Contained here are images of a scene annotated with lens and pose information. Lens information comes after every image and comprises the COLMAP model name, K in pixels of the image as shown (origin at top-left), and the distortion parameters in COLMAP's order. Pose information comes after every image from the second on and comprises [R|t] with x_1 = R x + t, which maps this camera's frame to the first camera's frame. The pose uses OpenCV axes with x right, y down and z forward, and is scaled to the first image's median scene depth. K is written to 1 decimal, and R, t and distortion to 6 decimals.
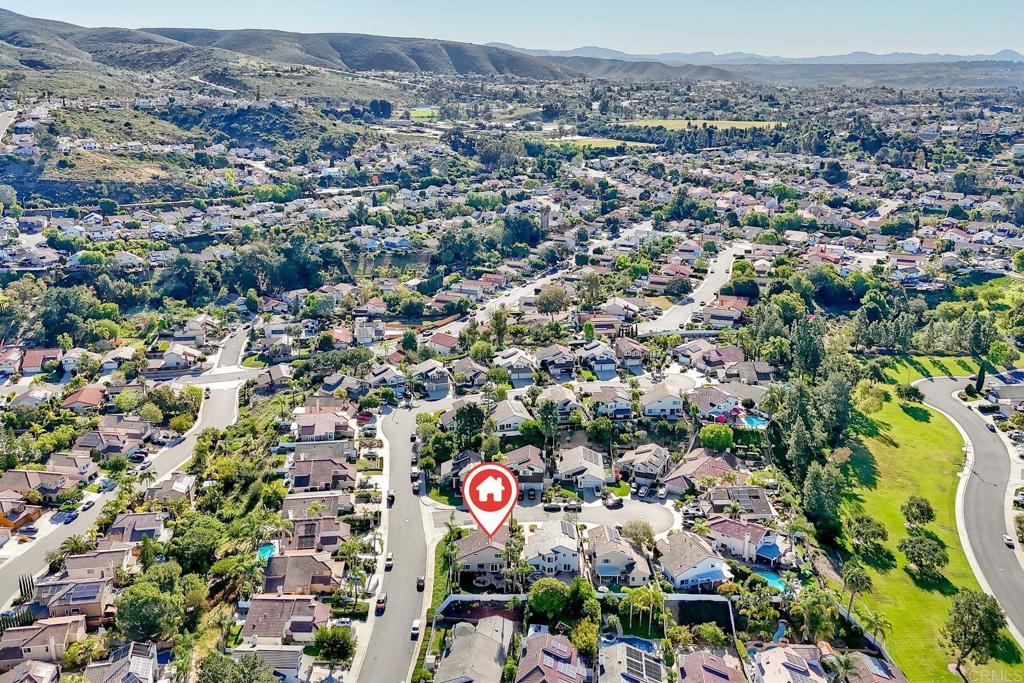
lens RADIAL K [[912.5, 0, 512.0], [0, 912.5, 341.5], [0, 0, 1]] dist [0.012904, -0.005537]
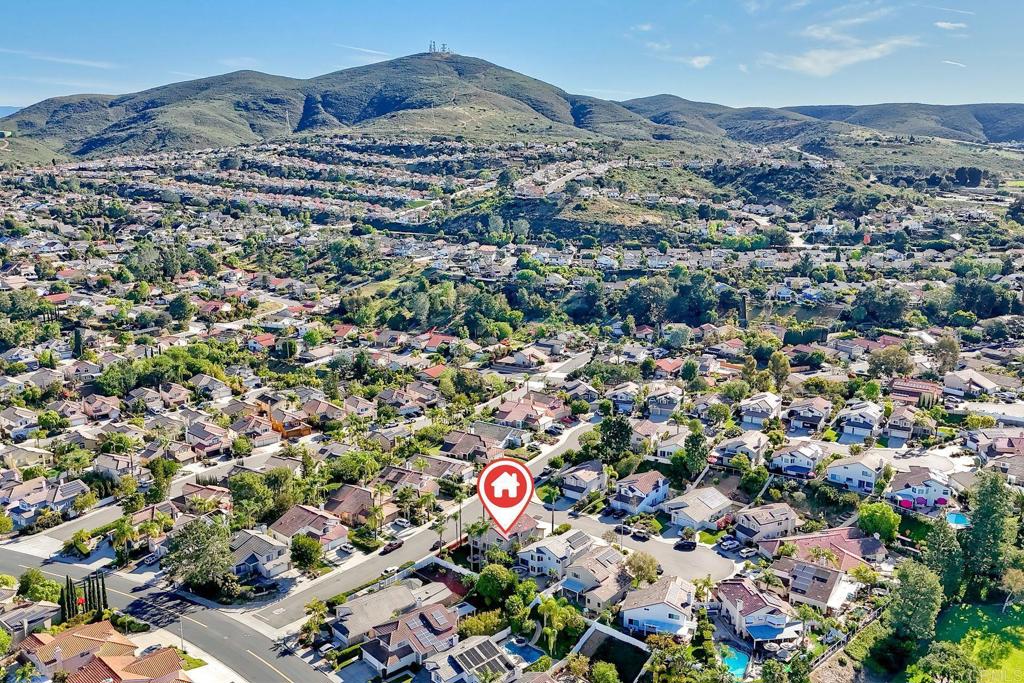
lens RADIAL K [[912.5, 0, 512.0], [0, 912.5, 341.5], [0, 0, 1]] dist [0.012904, -0.005537]
pose [[0.740349, 0.130213, -0.659491, 0.240757], [-0.189673, 0.981662, -0.019104, 0.014078], [0.644909, 0.139231, 0.751470, 0.086175]]
